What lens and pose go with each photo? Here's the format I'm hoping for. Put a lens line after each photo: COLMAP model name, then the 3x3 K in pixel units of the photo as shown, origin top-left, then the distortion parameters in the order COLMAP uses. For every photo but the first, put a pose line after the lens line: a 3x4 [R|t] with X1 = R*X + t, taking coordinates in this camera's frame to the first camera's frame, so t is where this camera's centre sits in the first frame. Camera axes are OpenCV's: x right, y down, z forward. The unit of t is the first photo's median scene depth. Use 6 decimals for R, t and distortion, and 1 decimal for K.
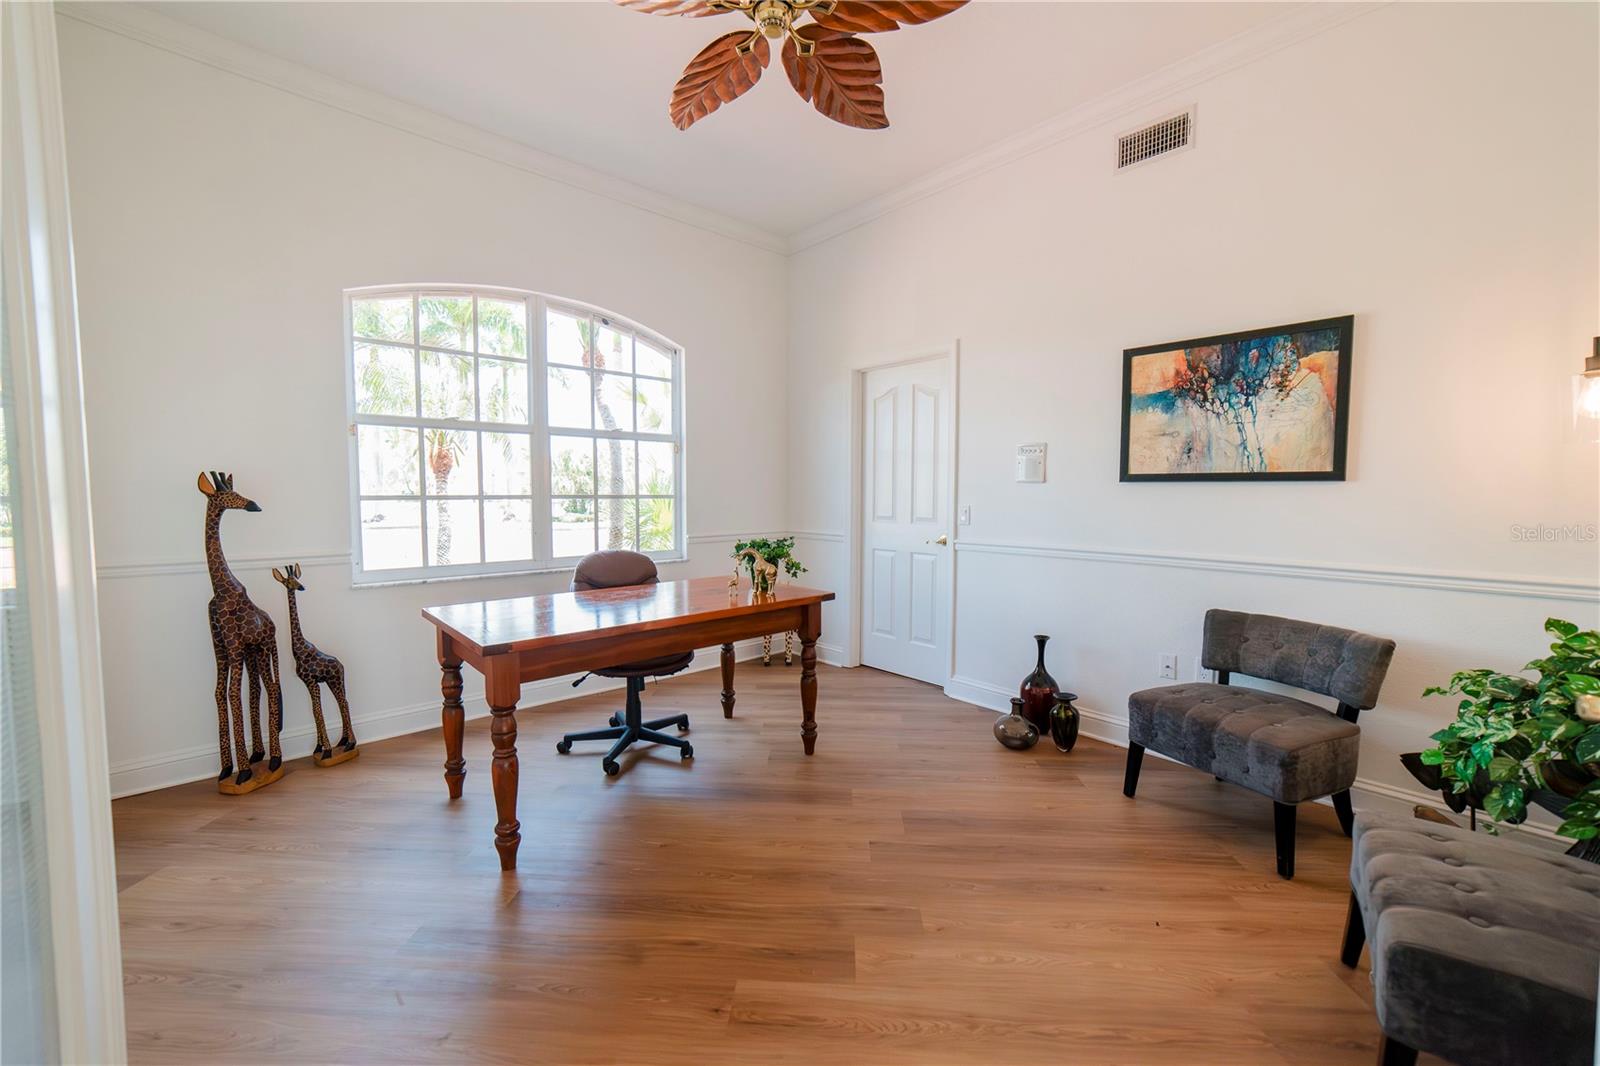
lens RADIAL K [[621.4, 0, 797.3], [0, 621.4, 535.5], [0, 0, 1]] dist [-0.018124, 0.004437]
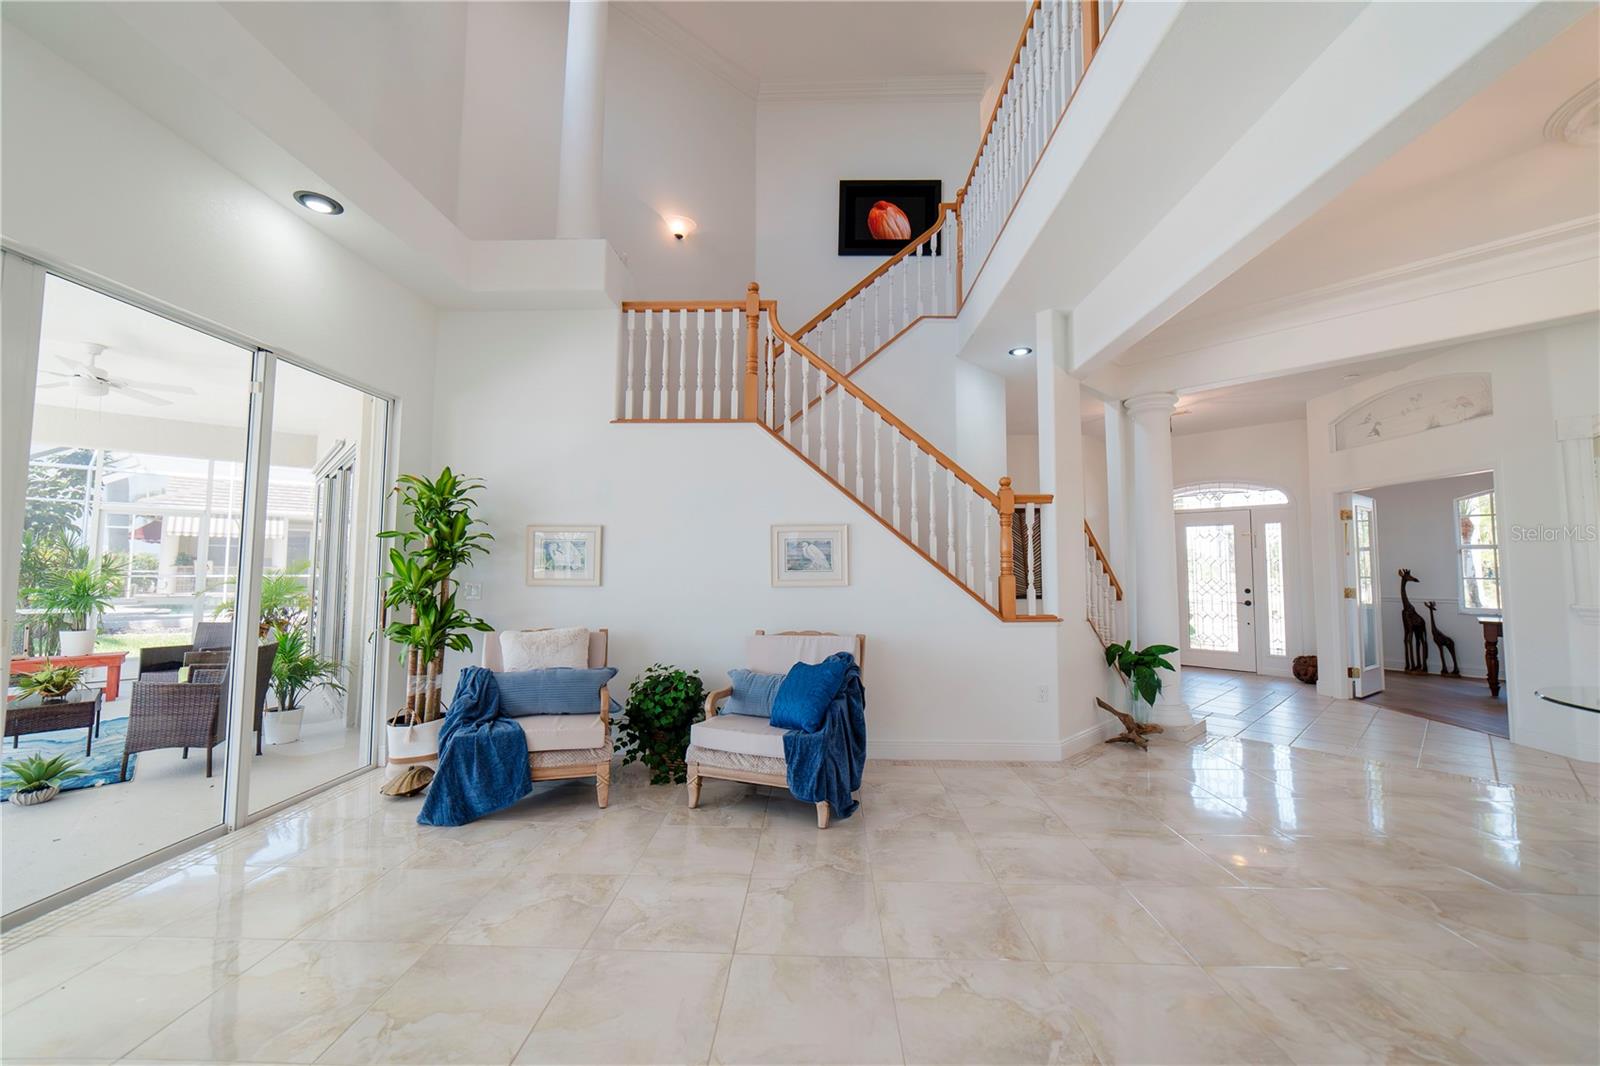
lens RADIAL K [[621.4, 0, 794.4], [0, 621.4, 532.1], [0, 0, 1]] dist [-0.018124, 0.004437]
pose [[0.026947, -0.067509, -0.997355, 1.964676], [-0.070275, 0.995121, -0.069256, 0.133659], [0.997164, 0.071955, 0.022072, -2.046414]]
